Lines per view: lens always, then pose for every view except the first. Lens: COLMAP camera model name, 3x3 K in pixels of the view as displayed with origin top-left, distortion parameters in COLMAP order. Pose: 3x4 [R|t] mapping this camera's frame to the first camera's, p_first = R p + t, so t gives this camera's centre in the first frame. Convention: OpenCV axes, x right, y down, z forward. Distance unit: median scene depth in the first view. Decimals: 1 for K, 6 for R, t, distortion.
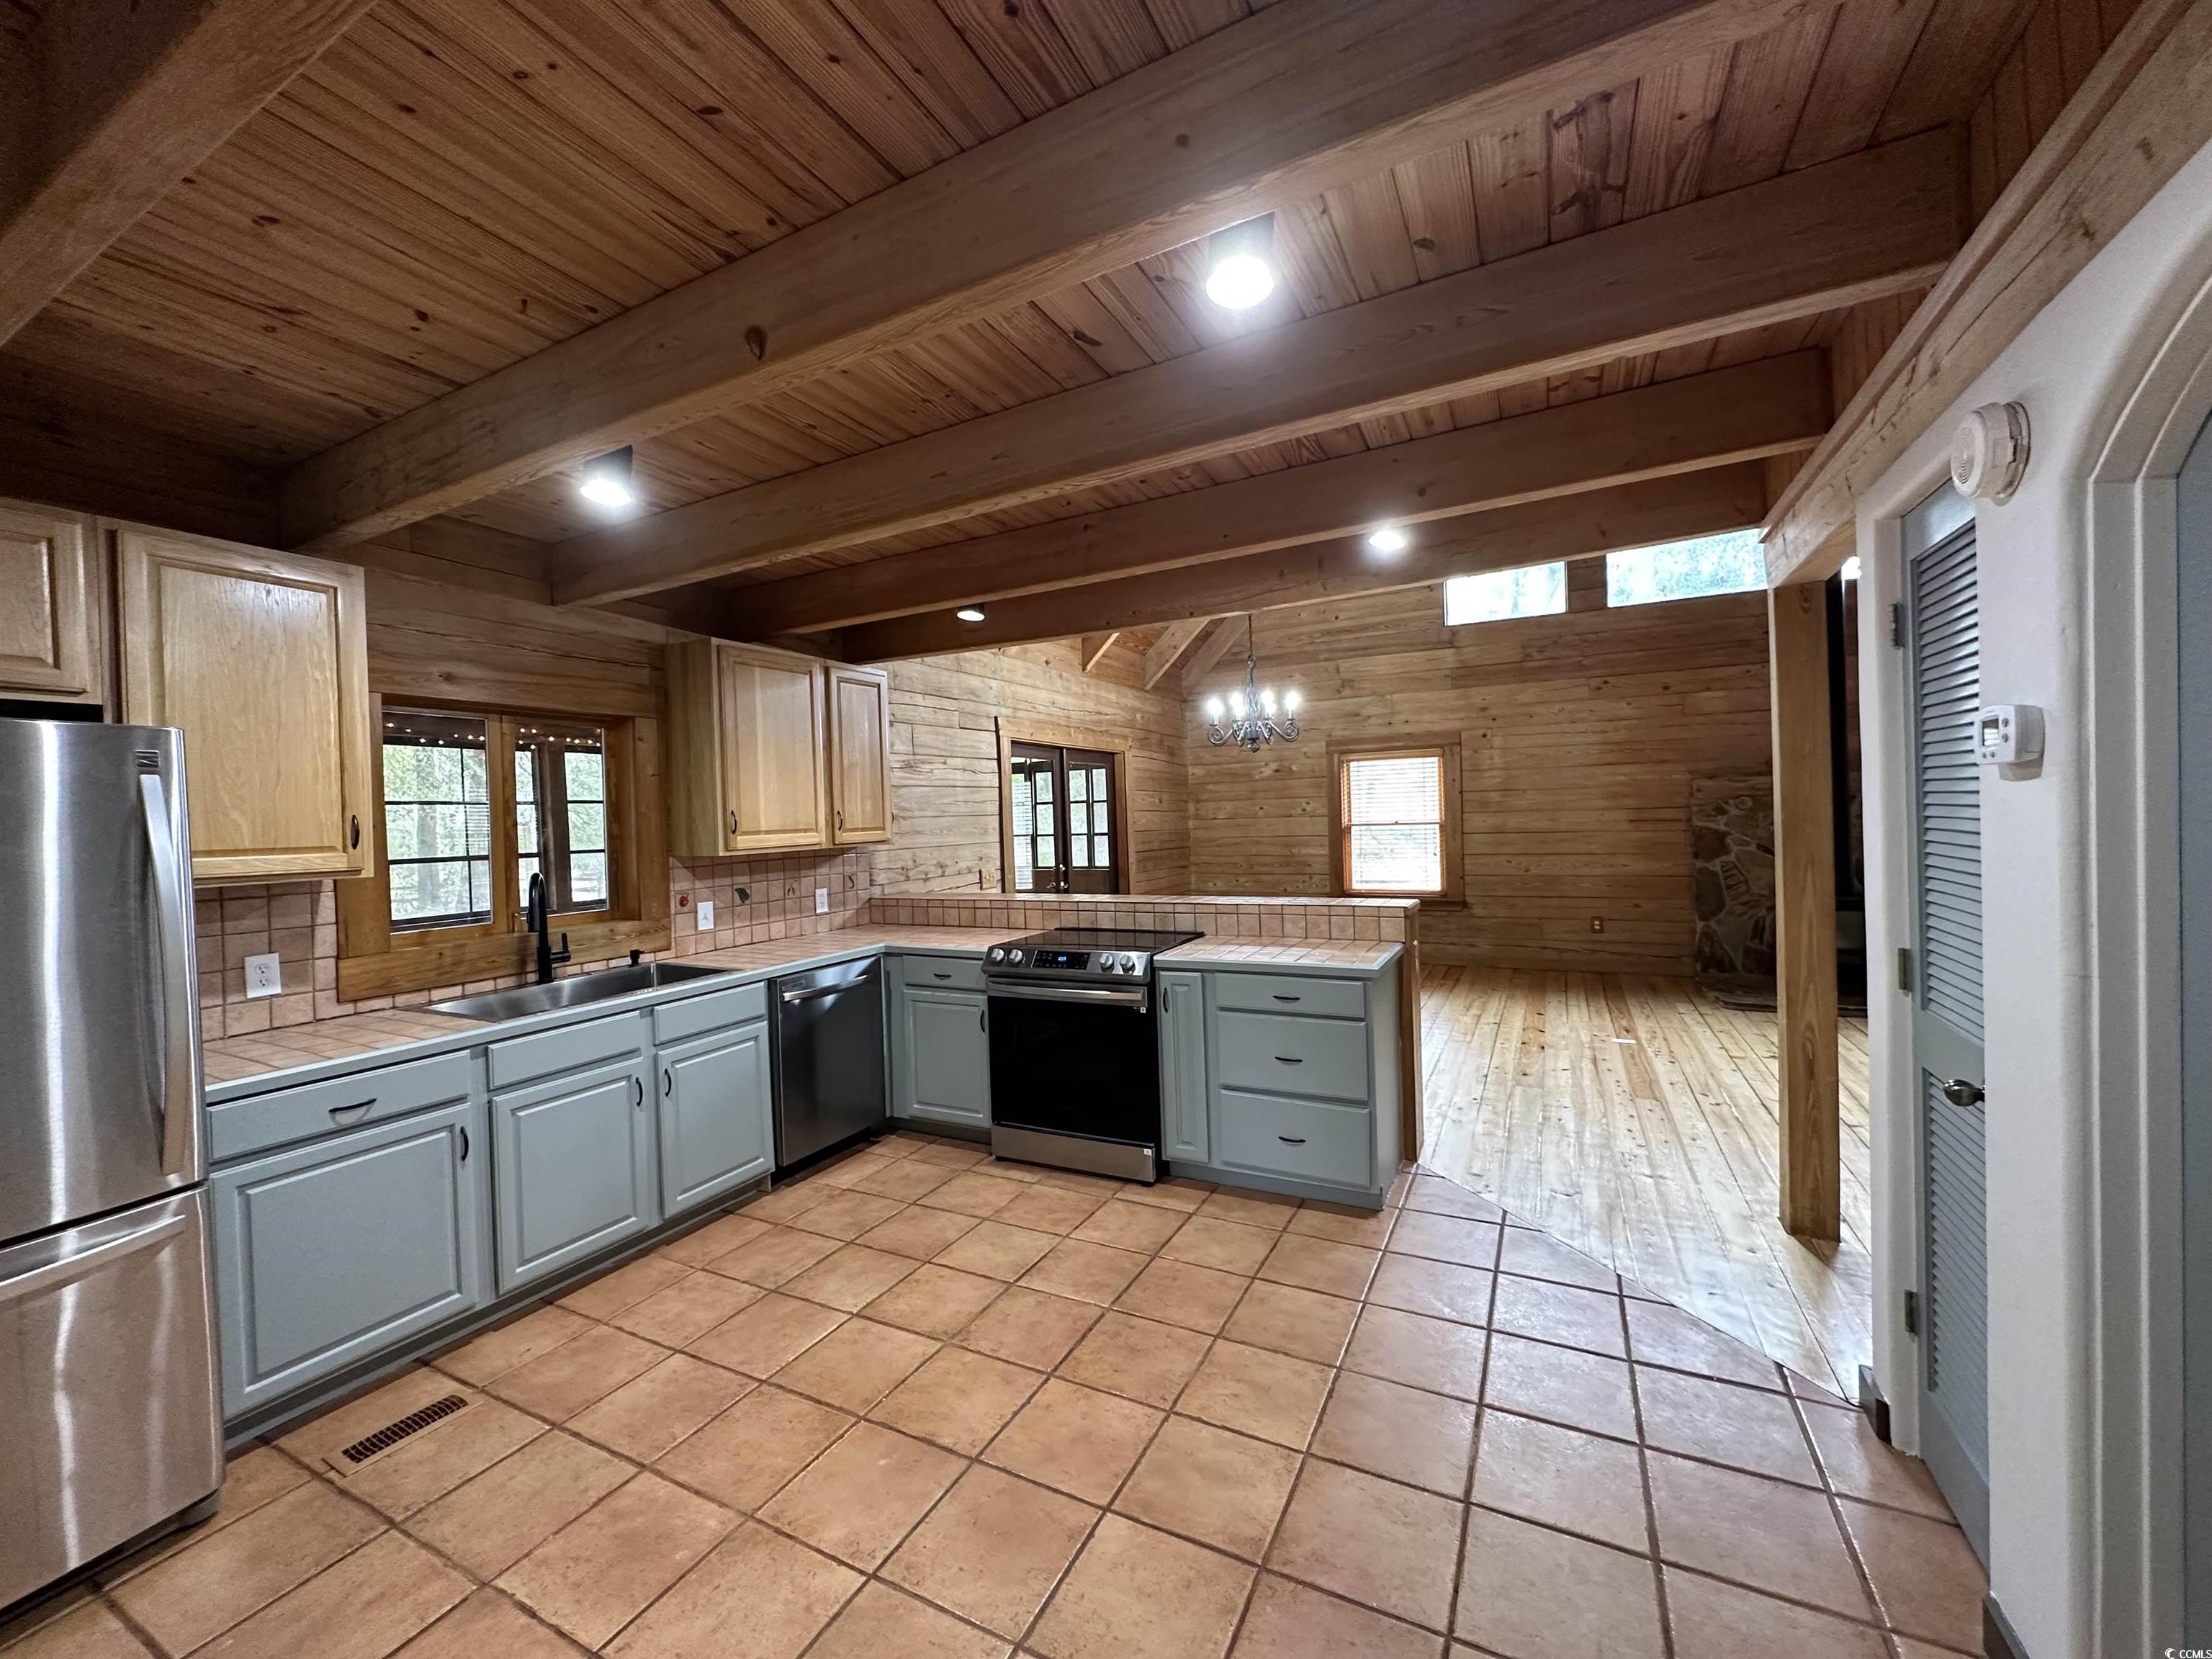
lens RADIAL K [[876.2, 0, 1105.6], [0, 876.2, 826.7], [0, 0, 1]] dist [-0.002308, 0.000383]
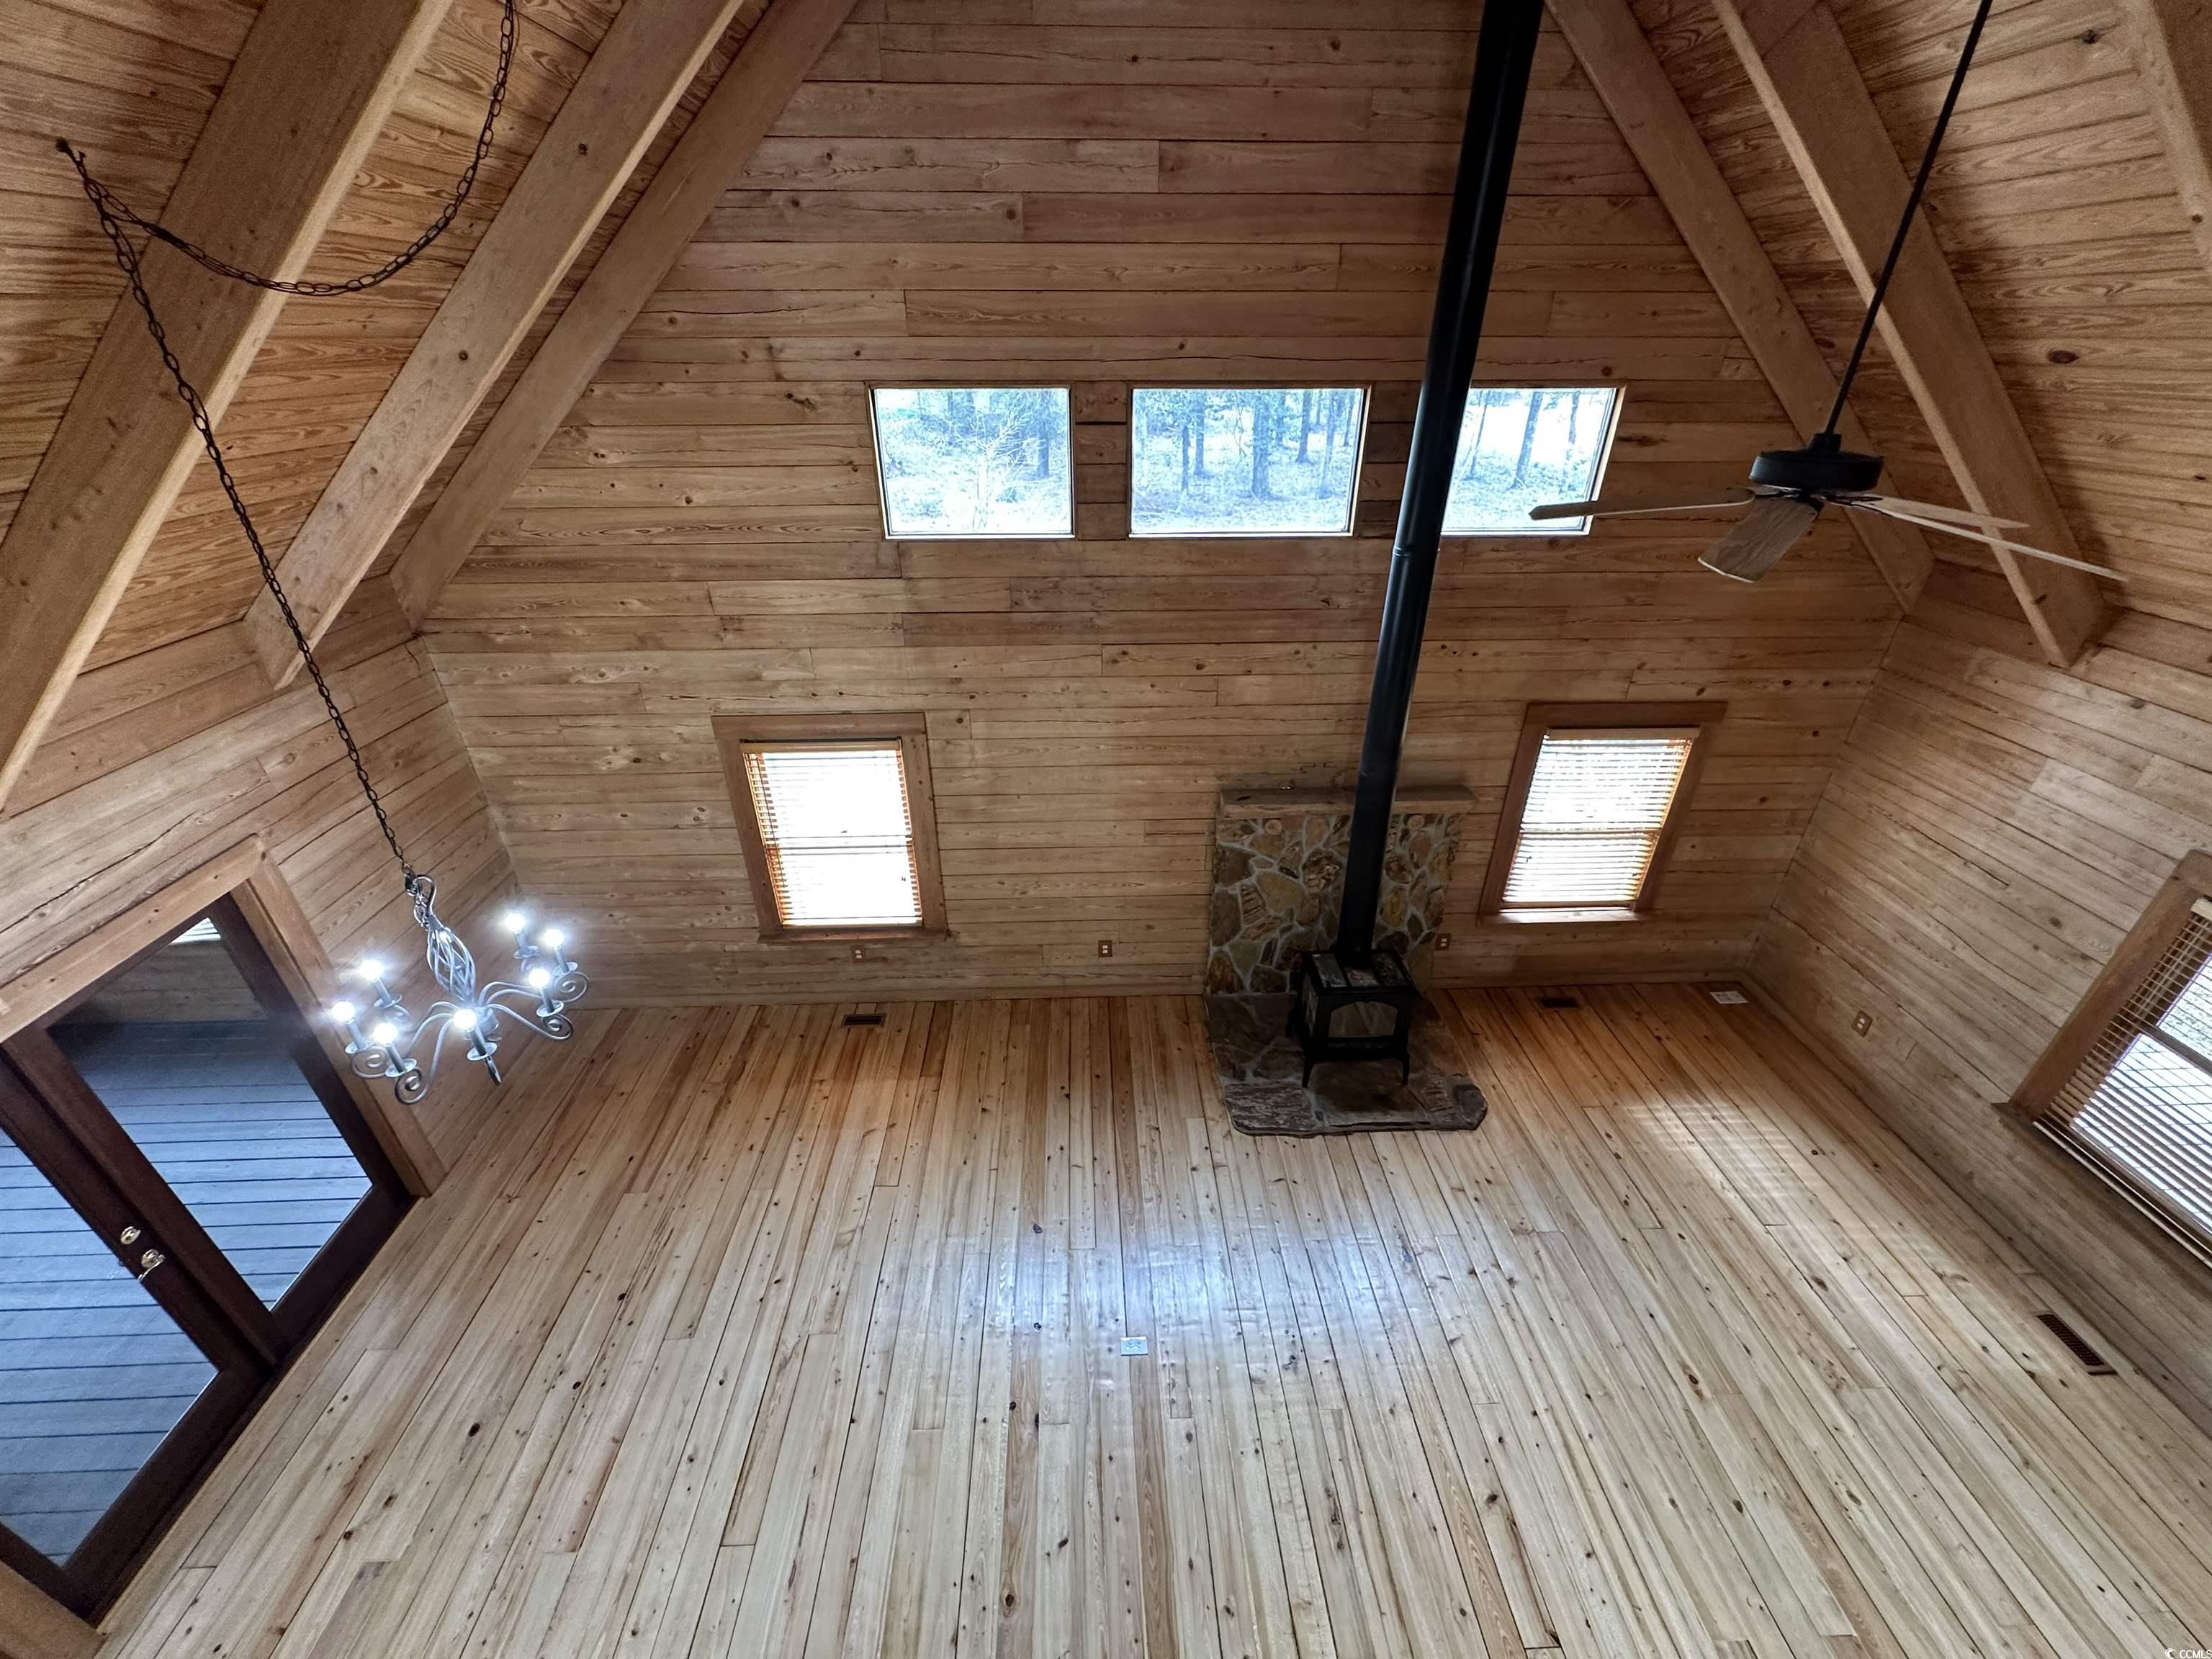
lens RADIAL K [[876.2, 0, 1105.6], [0, 876.2, 826.7], [0, 0, 1]] dist [-0.002308, 0.000383]
pose [[0.871268, -0.213293, 0.442038, 0.228504], [-0.020377, 0.884139, 0.466779, -0.348783], [-0.490384, -0.415697, 0.765976, 0.426802]]
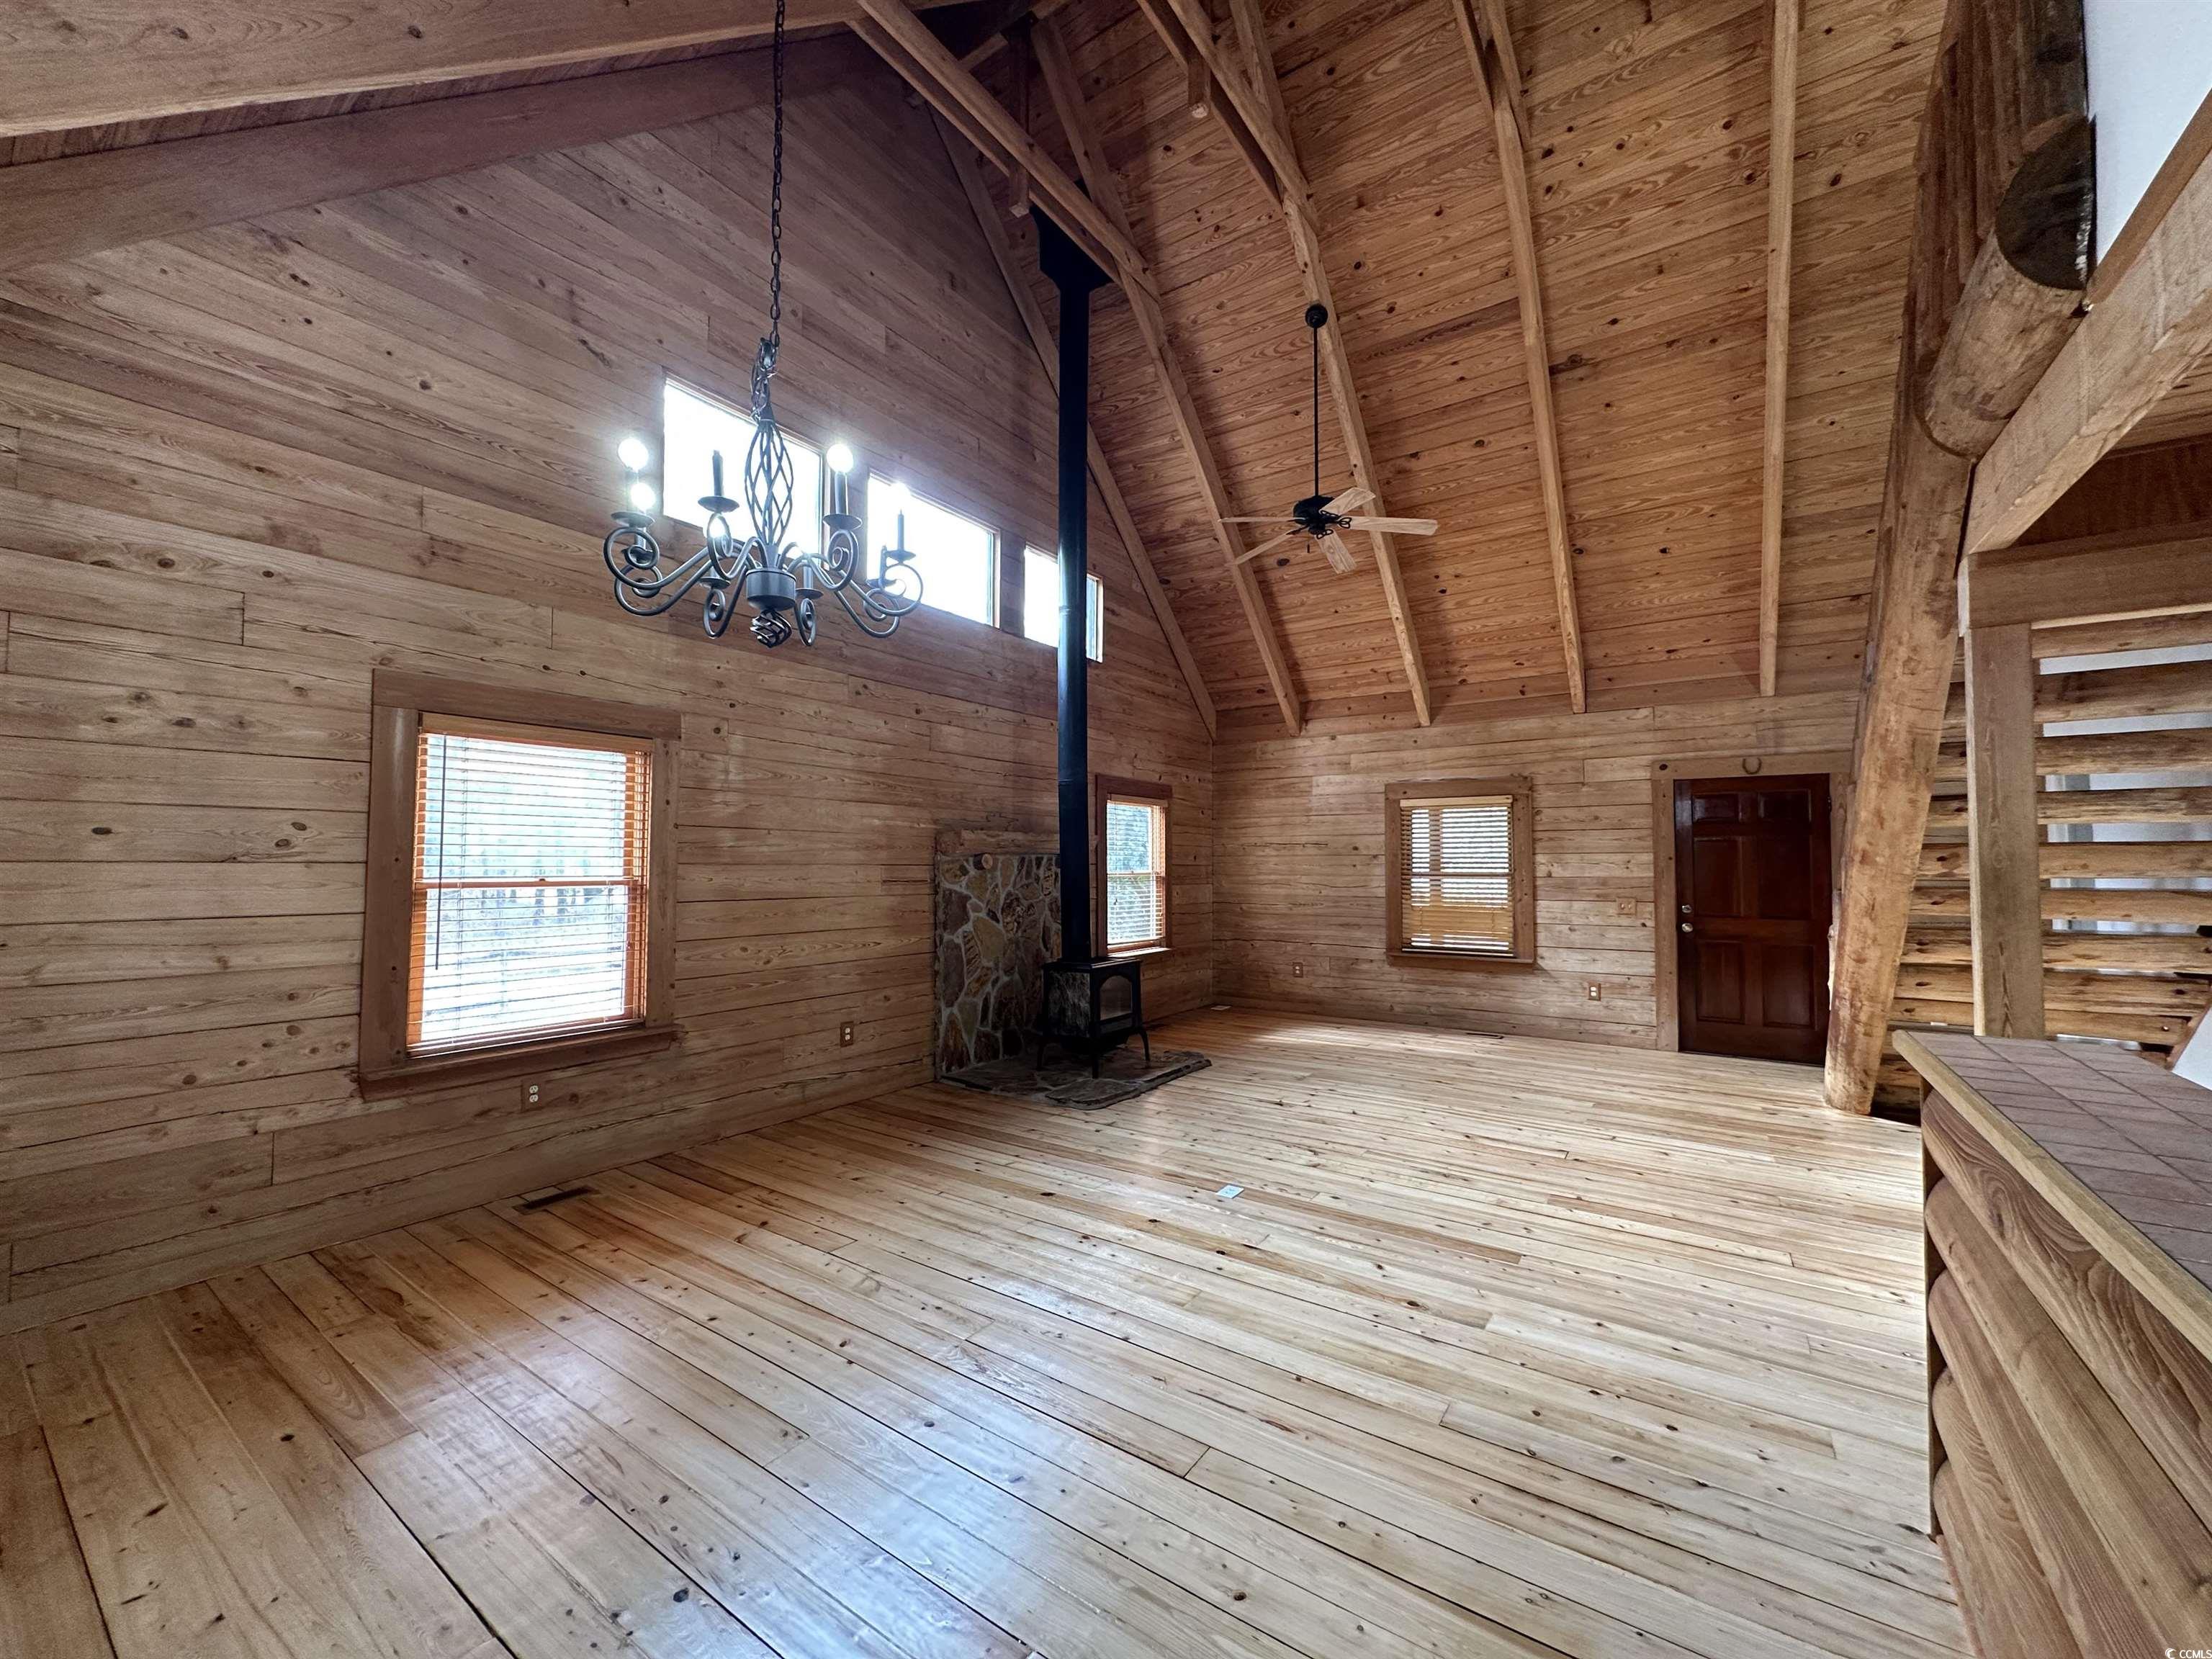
lens RADIAL K [[876.2, 0, 1105.6], [0, 876.2, 826.7], [0, 0, 1]] dist [-0.002308, 0.000383]
pose [[0.129913, 0.072367, 0.988881, -0.098170], [0.004975, 0.997273, -0.073634, 0.002269], [-0.991513, 0.014486, 0.129198, 0.693149]]
